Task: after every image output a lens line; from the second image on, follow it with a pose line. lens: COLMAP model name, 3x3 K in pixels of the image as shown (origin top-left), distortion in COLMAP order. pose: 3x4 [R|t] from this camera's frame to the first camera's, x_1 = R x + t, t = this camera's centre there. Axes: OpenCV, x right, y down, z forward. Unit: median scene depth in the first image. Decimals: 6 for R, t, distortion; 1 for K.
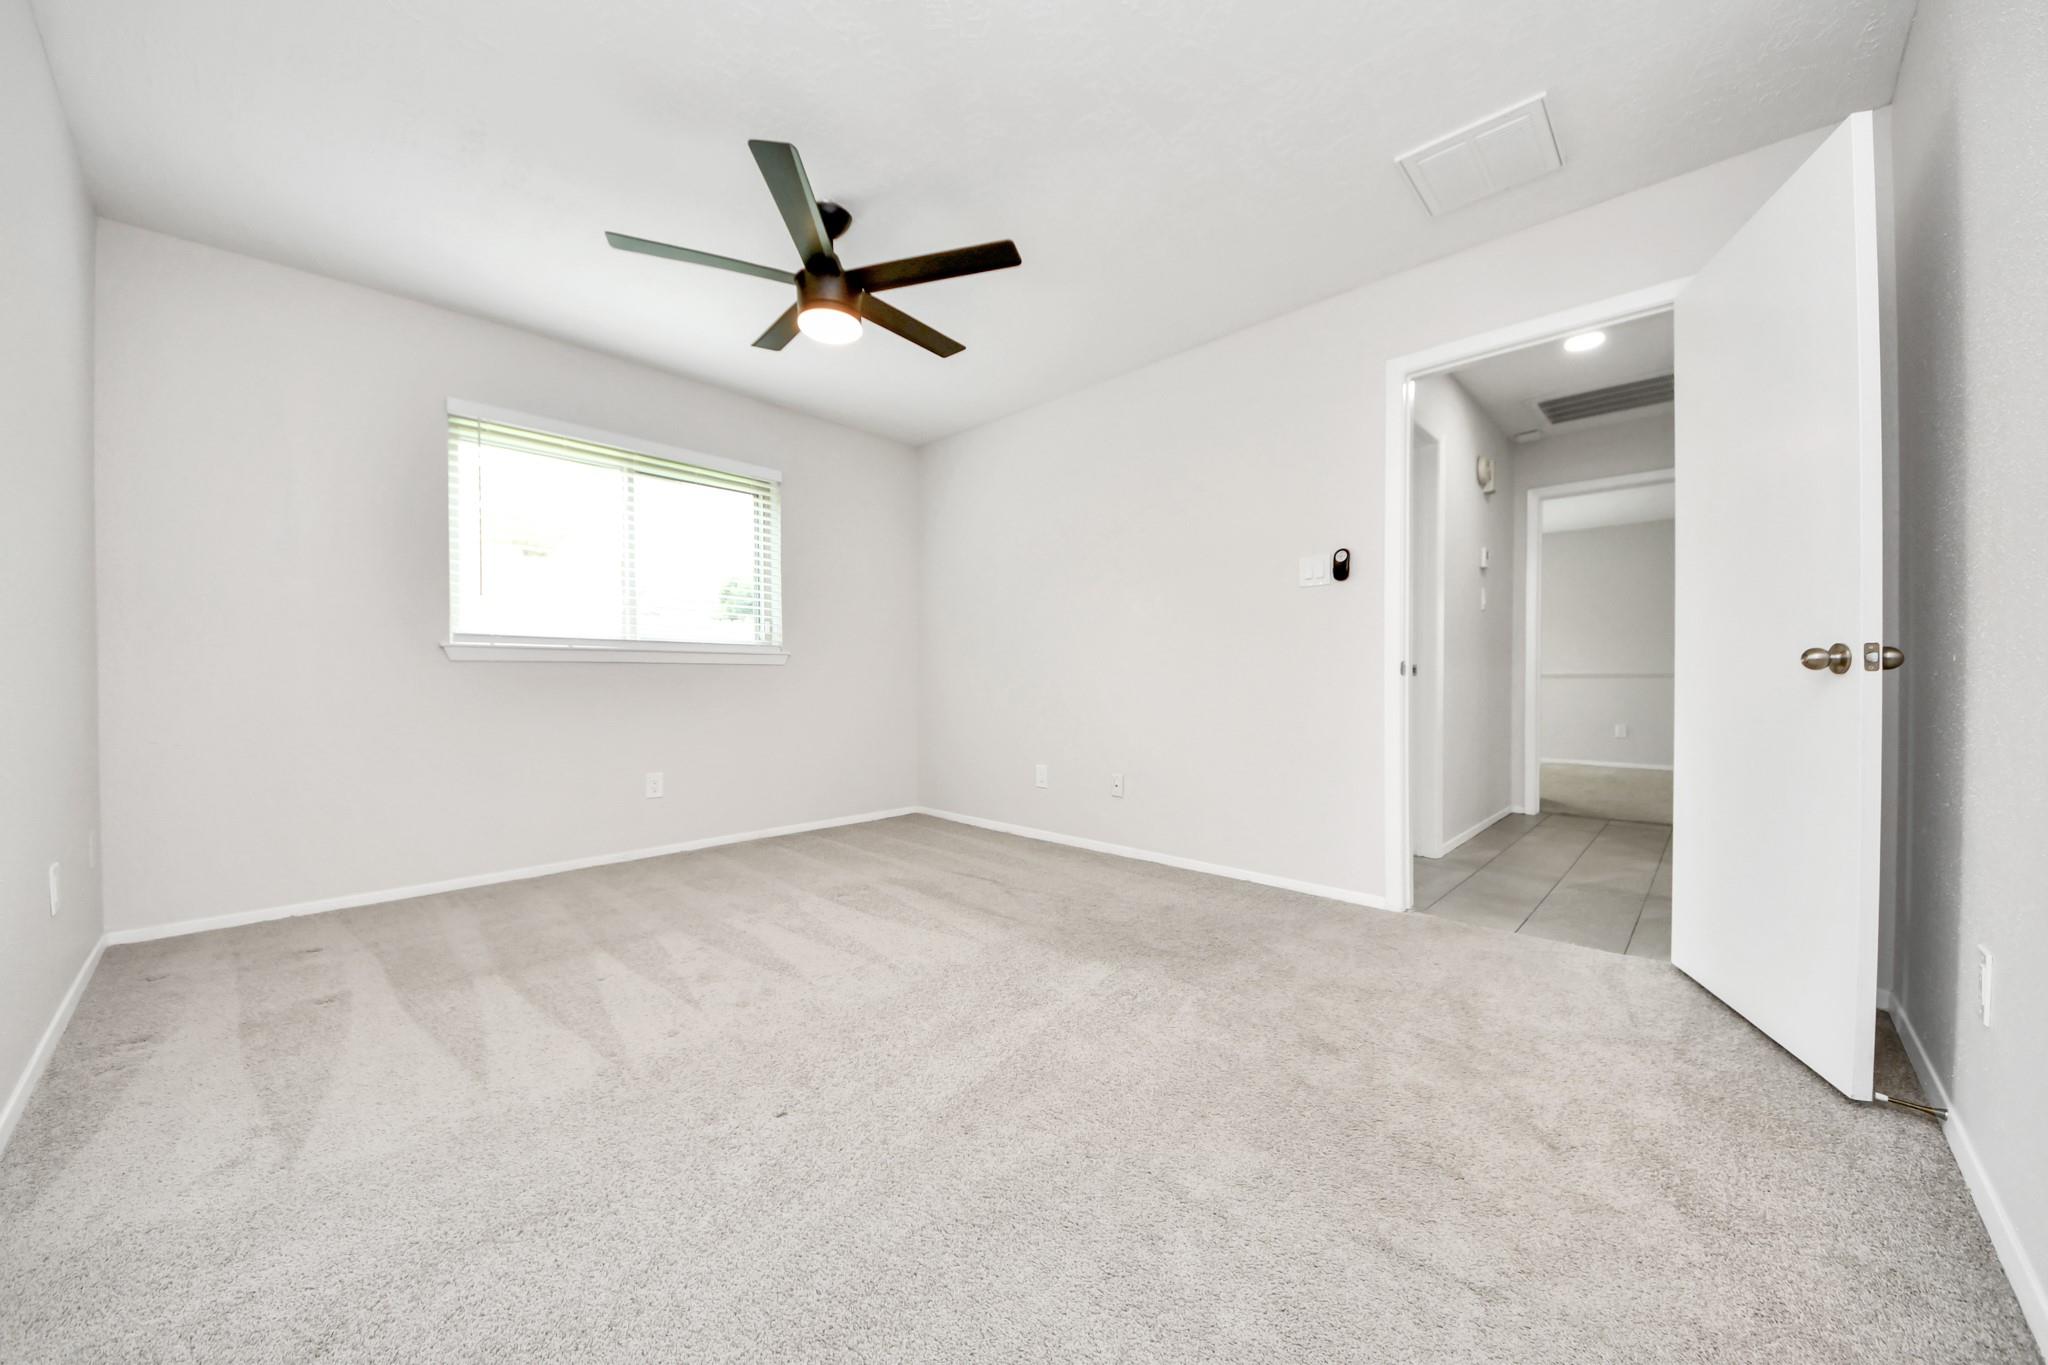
lens RADIAL K [[735.4, 0, 1024.1], [0, 735.4, 689.6], [0, 0, 1]] dist [0.045205, -0.020398]
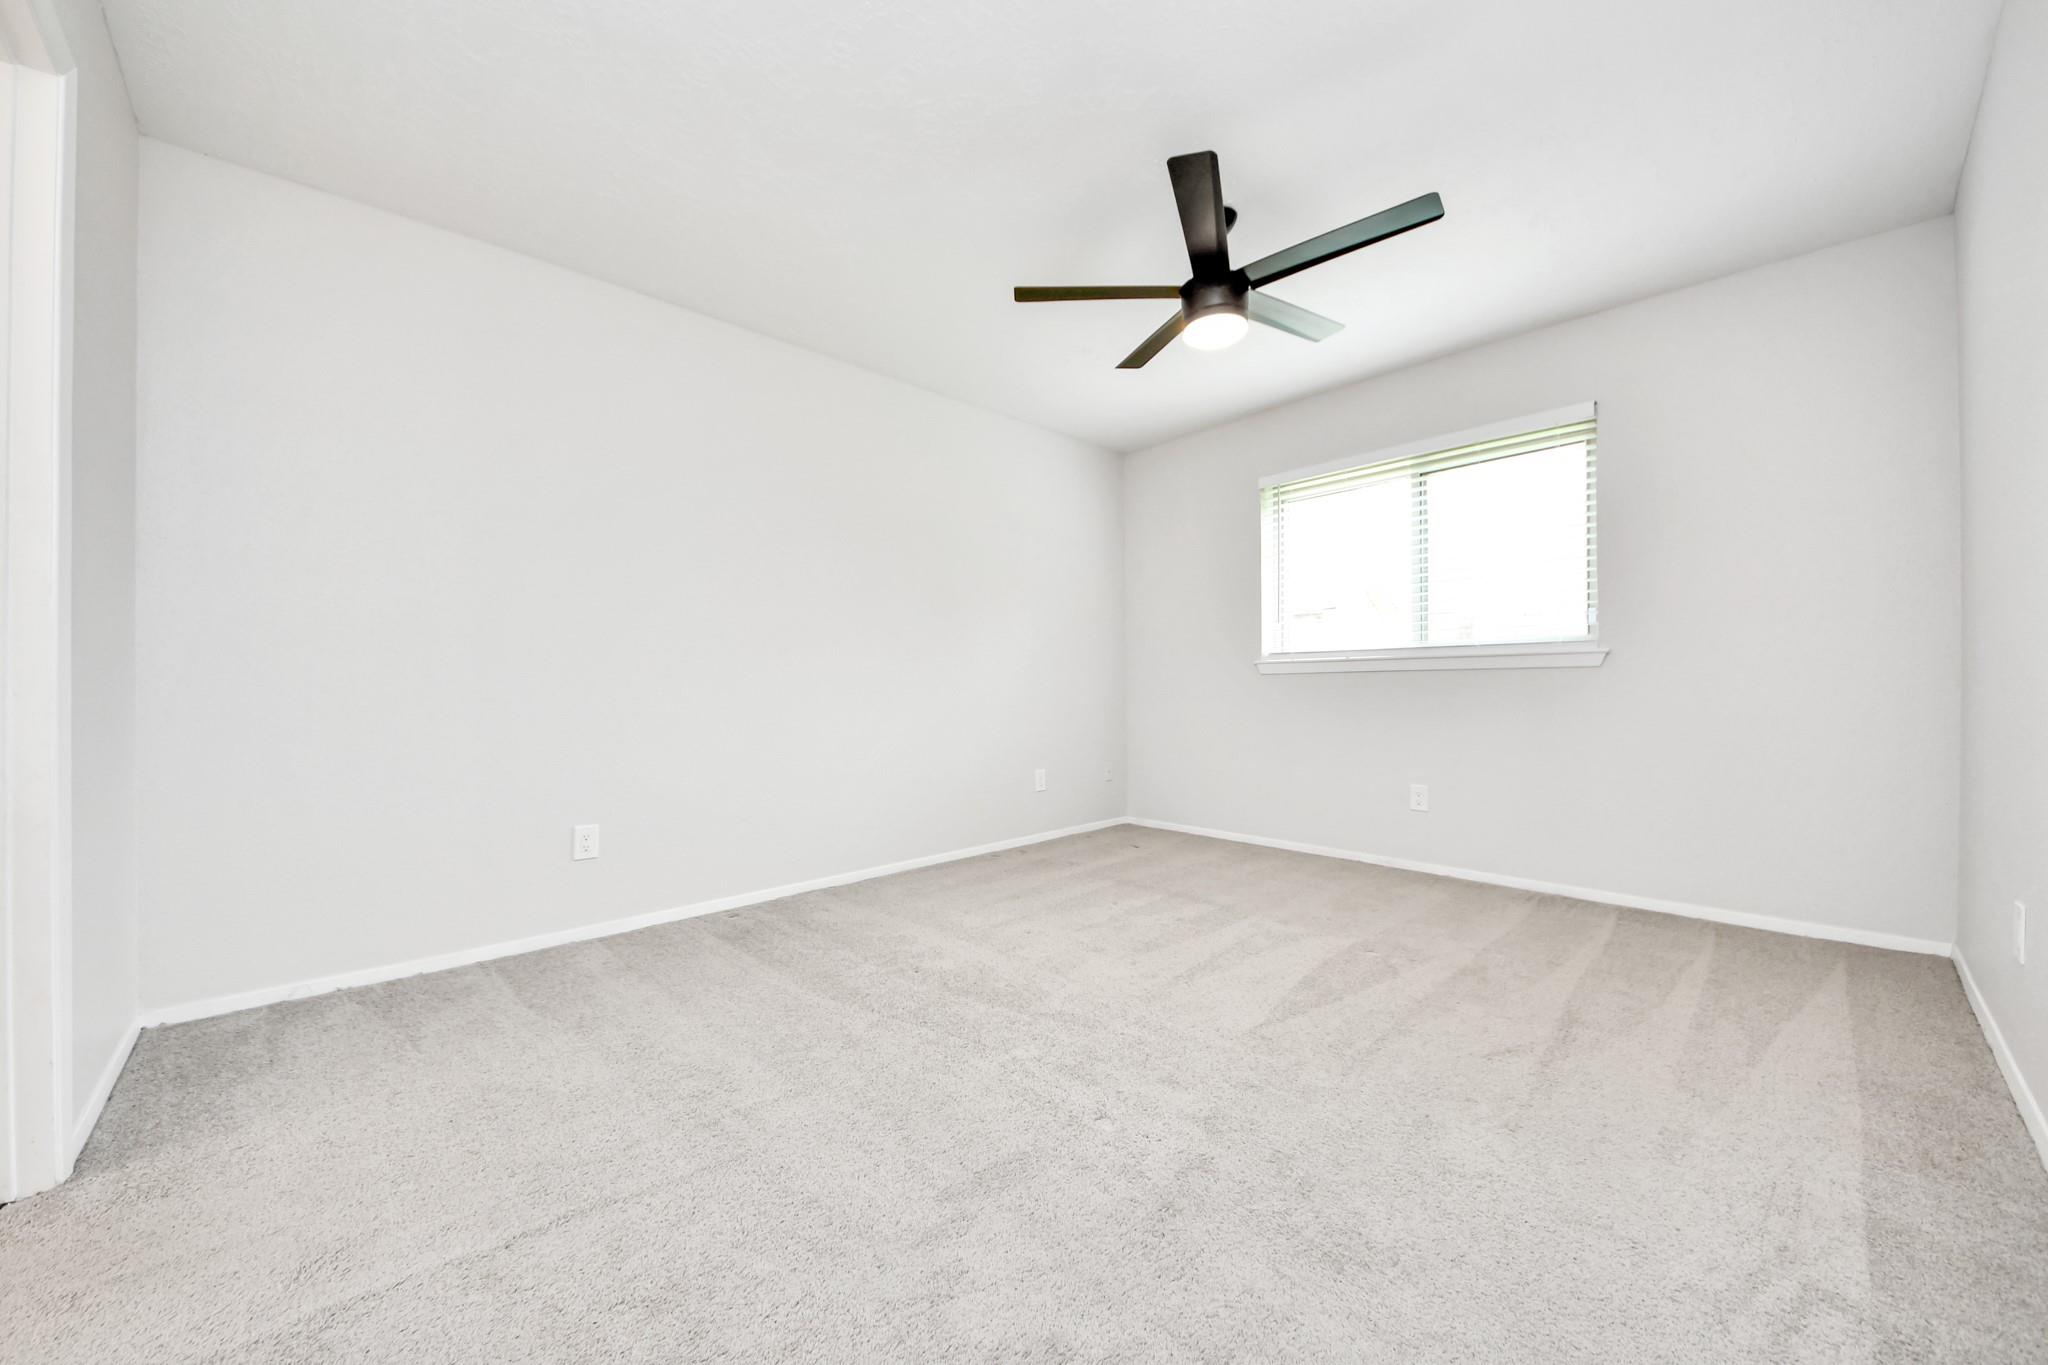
lens RADIAL K [[735.4, 0, 1024.1], [0, 735.4, 689.6], [0, 0, 1]] dist [0.045205, -0.020398]
pose [[-0.050558, -0.000542, -0.998721, 0.585482], [-0.008072, 0.999967, -0.000134, -0.007337], [0.998688, 0.008055, -0.050561, 0.643490]]
